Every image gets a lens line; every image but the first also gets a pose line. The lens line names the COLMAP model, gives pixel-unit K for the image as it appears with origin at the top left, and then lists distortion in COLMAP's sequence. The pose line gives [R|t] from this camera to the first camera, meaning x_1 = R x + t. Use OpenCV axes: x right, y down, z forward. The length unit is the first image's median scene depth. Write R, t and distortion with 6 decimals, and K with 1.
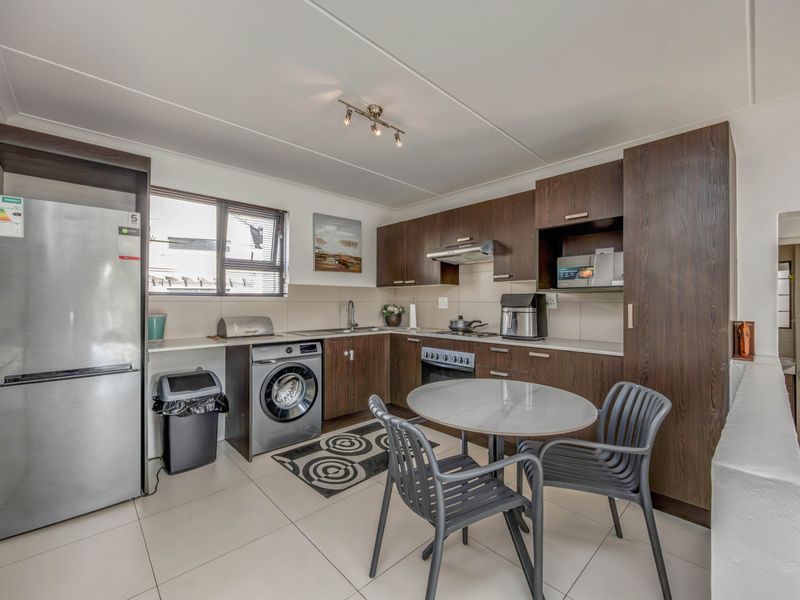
lens RADIAL K [[336.8, 0, 396.6], [0, 336.8, 299.4], [0, 0, 1]] dist [-0.003080, 0.000836]
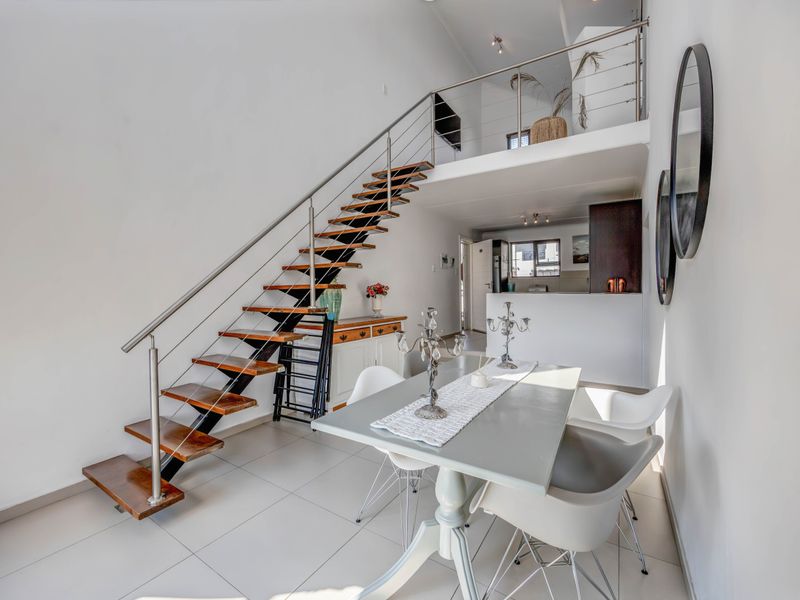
lens RADIAL K [[336.8, 0, 403.8], [0, 336.8, 295.1], [0, 0, 1]] dist [-0.003080, 0.000836]
pose [[0.237025, 0.014260, -0.971399, 1.537890], [0.008174, 0.999828, 0.016671, 0.066114], [0.971469, -0.011892, 0.236867, -0.516838]]
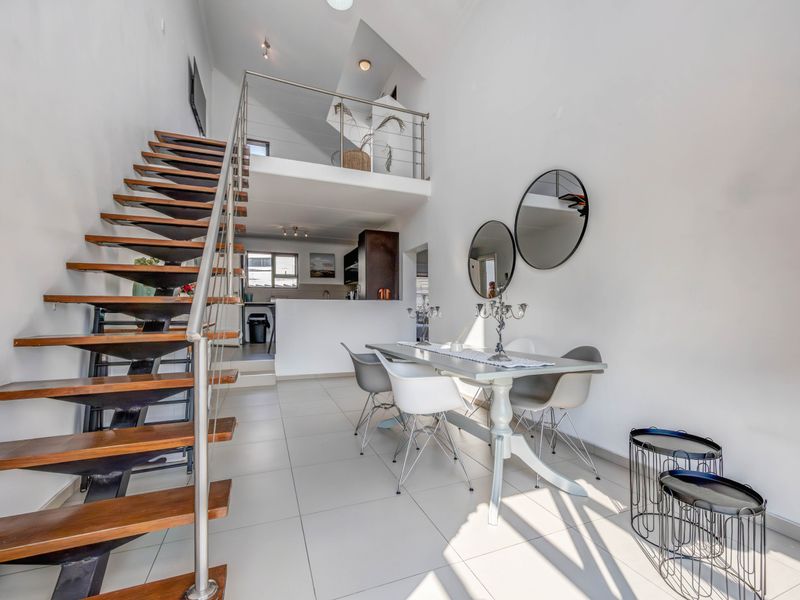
lens RADIAL K [[336.8, 0, 404.3], [0, 336.8, 306.9], [0, 0, 1]] dist [-0.003080, 0.000836]
pose [[0.915698, 0.005002, -0.401837, 1.299269], [-0.004066, 0.999987, 0.003183, 0.109483], [0.401847, -0.001281, 0.915706, -0.886483]]
